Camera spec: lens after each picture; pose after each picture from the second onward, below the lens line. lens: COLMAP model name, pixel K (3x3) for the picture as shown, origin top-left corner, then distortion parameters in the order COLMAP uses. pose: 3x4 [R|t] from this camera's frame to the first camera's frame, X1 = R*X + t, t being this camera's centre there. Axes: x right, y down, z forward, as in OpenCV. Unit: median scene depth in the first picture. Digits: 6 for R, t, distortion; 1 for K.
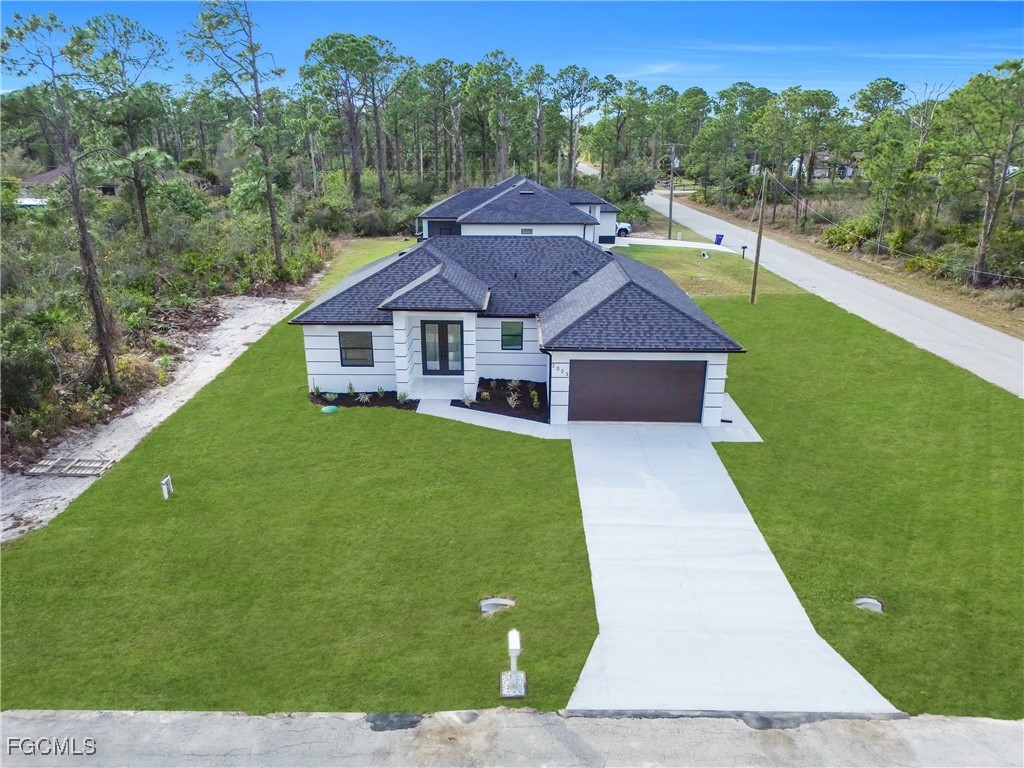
lens RADIAL K [[709.3, 0, 510.7], [0, 709.3, 380.7], [0, 0, 1]] dist [0.074782, -0.083517]
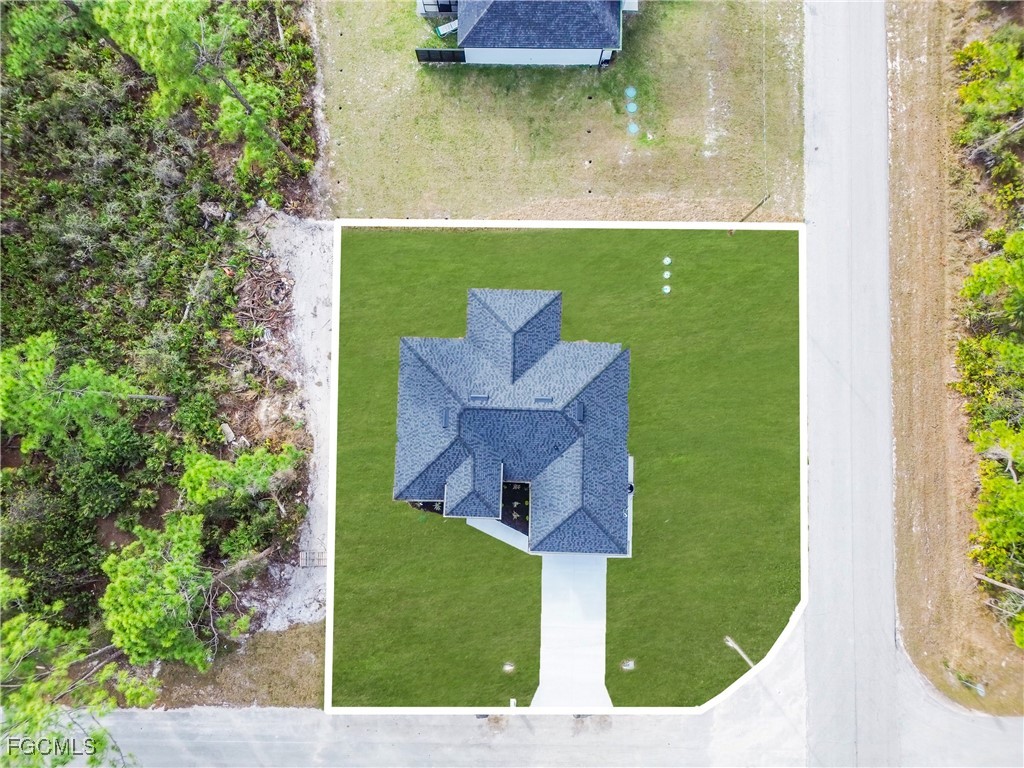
lens RADIAL K [[709.3, 0, 510.7], [0, 709.3, 380.7], [0, 0, 1]] dist [0.074782, -0.083517]
pose [[0.999901, 0.011749, -0.007756, 0.000317], [0.002701, 0.380627, 0.924725, -1.752389], [0.013817, -0.924654, 0.380557, 0.555405]]
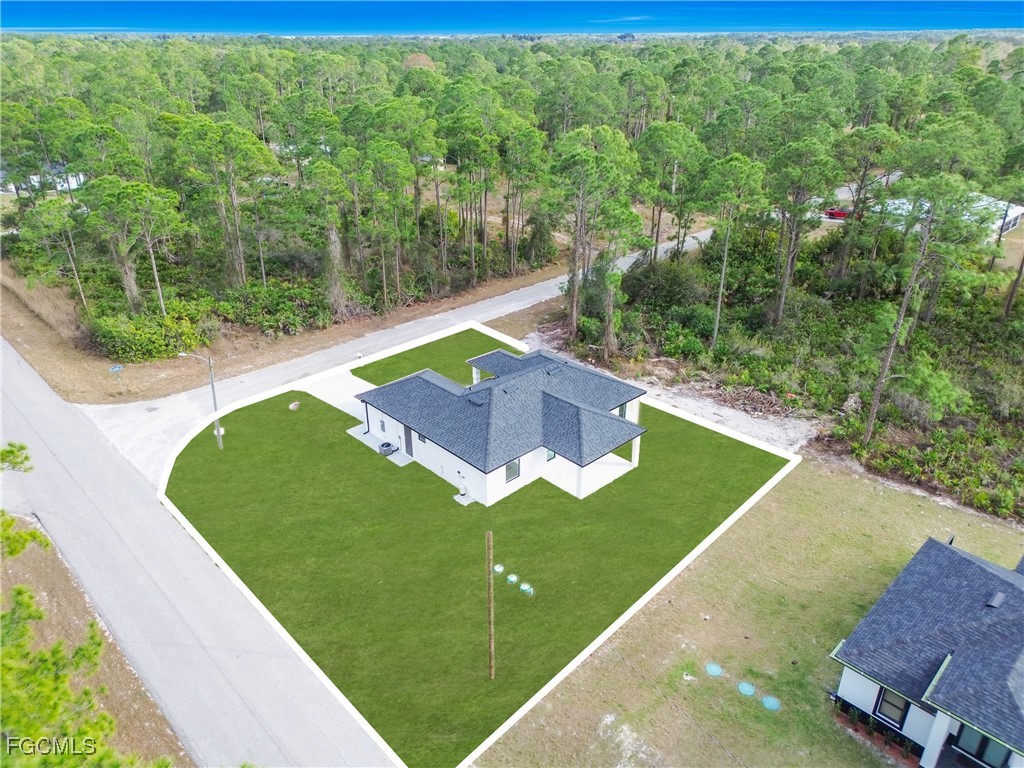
lens RADIAL K [[709.3, 0, 510.7], [0, 709.3, 380.7], [0, 0, 1]] dist [0.074782, -0.083517]
pose [[-0.715278, 0.306163, -0.628205, 1.139150], [-0.229334, 0.746309, 0.624843, -1.284720], [0.660138, 0.591006, -0.463605, 1.934257]]
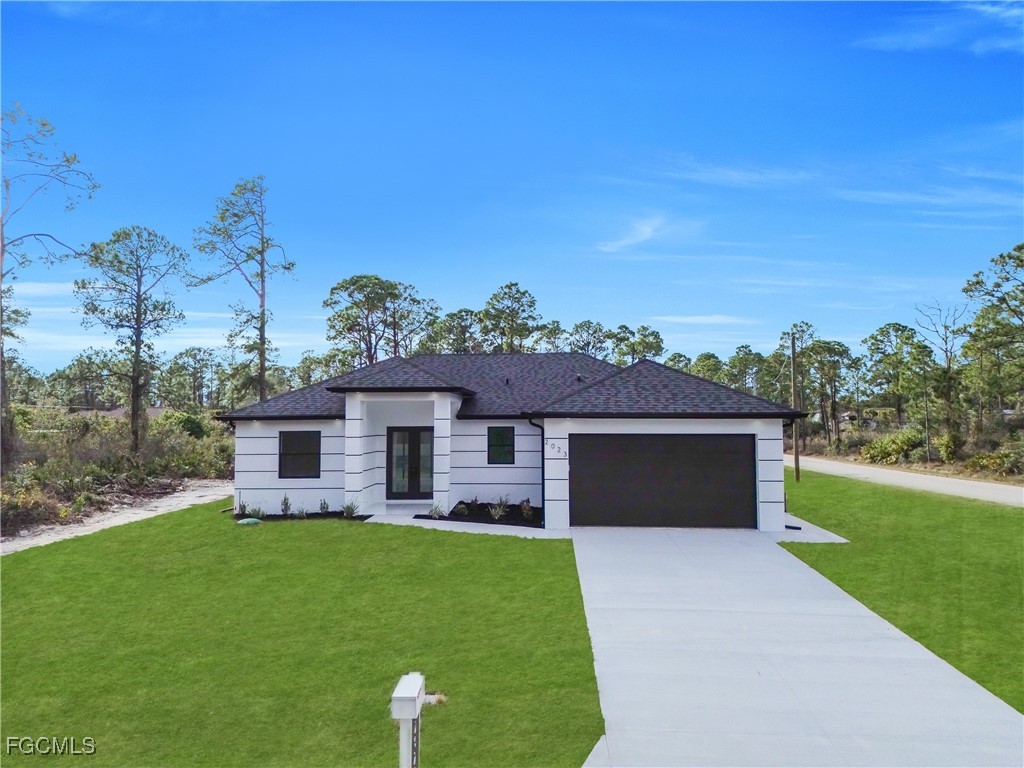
lens RADIAL K [[709.3, 0, 510.7], [0, 709.3, 380.7], [0, 0, 1]] dist [0.074782, -0.083517]
pose [[0.999316, -0.009203, -0.035816, 0.042241], [-0.005017, 0.925846, -0.377867, 0.169922], [0.036638, 0.377788, 0.925167, 0.241926]]
